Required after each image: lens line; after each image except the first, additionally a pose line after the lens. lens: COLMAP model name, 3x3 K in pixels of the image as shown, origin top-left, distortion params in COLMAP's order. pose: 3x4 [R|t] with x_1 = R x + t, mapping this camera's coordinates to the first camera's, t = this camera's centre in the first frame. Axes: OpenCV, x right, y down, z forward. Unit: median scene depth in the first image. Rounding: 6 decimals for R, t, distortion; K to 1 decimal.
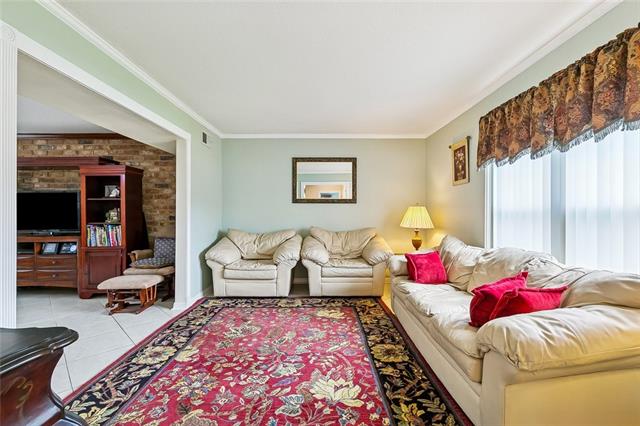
lens RADIAL K [[288.3, 0, 320.0], [0, 288.3, 213.4], [0, 0, 1]] dist [0.001714, -0.000068]
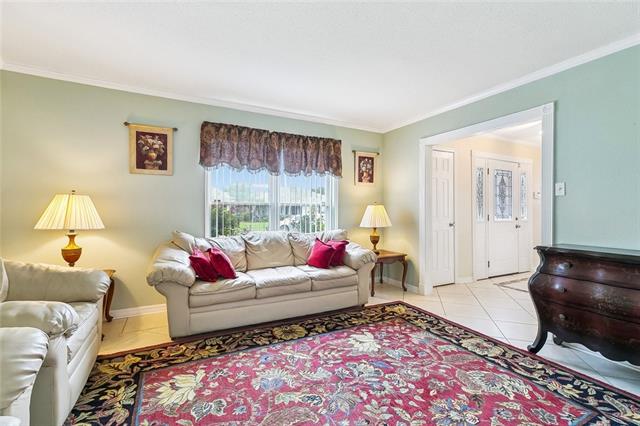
lens RADIAL K [[288.3, 0, 320.7], [0, 288.3, 210.4], [0, 0, 1]] dist [0.001714, -0.000068]
pose [[-0.462920, -0.003464, 0.886393, -0.865146], [-0.001965, 0.999994, 0.002881, 0.009557], [-0.886398, -0.000408, -0.462924, 1.522981]]
